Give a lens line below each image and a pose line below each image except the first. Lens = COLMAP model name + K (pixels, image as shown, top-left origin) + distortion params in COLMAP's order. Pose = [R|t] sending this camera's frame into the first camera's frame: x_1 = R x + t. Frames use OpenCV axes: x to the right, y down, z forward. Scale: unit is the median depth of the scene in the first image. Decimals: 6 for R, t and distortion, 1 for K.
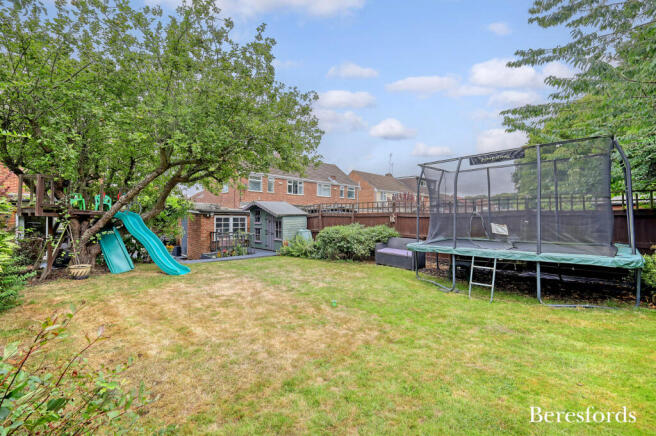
lens RADIAL K [[279.5, 0, 328.0], [0, 279.5, 218.0], [0, 0, 1]] dist [0.001085, 0.000047]
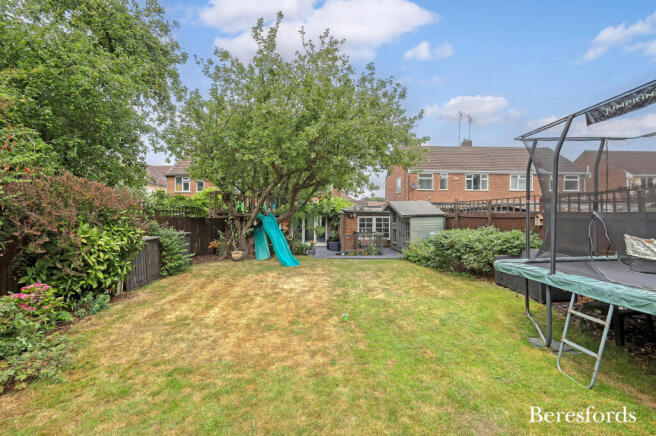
lens RADIAL K [[280.7, 0, 328.0], [0, 280.7, 218.0], [0, 0, 1]] dist [-0.001197, -0.000046]
pose [[0.751587, 0.002137, -0.659631, 0.449436], [-0.000045, 0.999995, 0.003188, -0.010293], [0.659634, -0.002366, 0.751583, 0.234098]]
